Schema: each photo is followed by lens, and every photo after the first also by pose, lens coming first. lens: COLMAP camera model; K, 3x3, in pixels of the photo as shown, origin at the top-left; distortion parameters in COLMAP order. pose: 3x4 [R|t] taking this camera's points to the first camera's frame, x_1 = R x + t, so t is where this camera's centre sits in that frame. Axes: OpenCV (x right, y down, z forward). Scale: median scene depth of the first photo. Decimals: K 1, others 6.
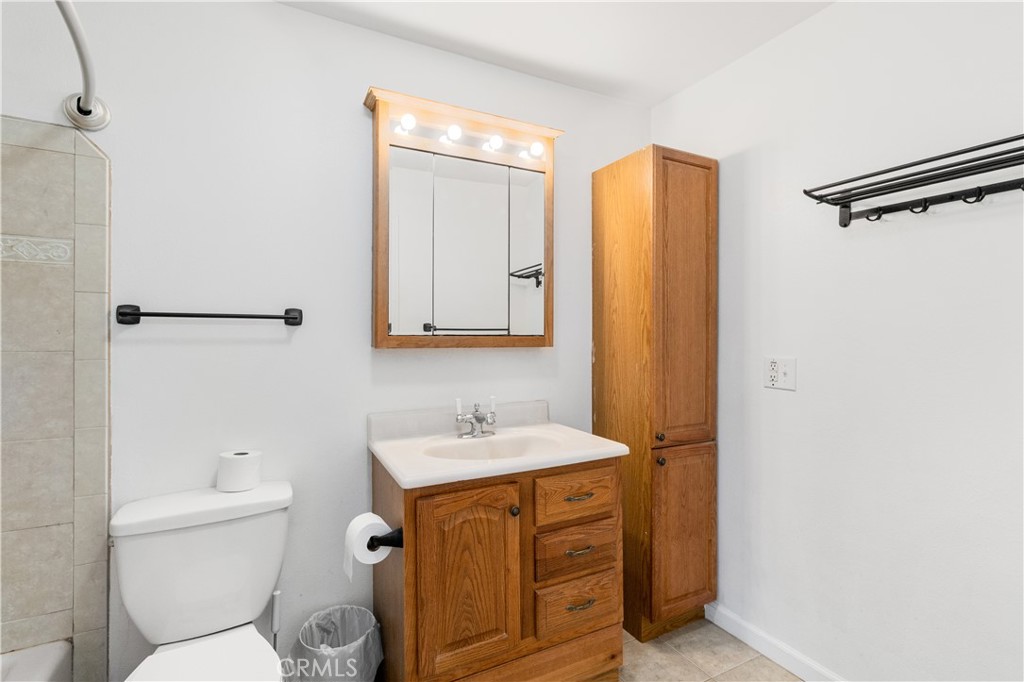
lens RADIAL K [[469.4, 0, 512.8], [0, 469.4, 334.2], [0, 0, 1]] dist [0.002542, 0.000381]
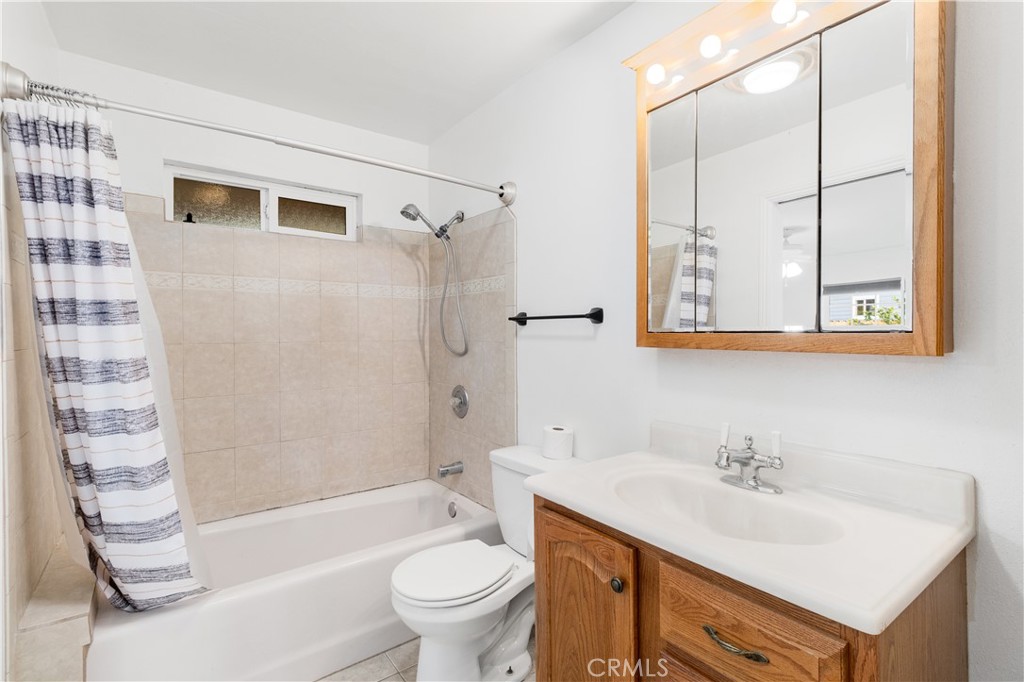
lens RADIAL K [[469.4, 0, 512.8], [0, 469.4, 334.2], [0, 0, 1]] dist [0.002542, 0.000381]
pose [[0.171720, 0.002171, -0.985143, 0.653246], [0.005000, 0.999983, 0.003075, 0.002316], [0.985133, -0.005454, 0.171706, 0.719041]]
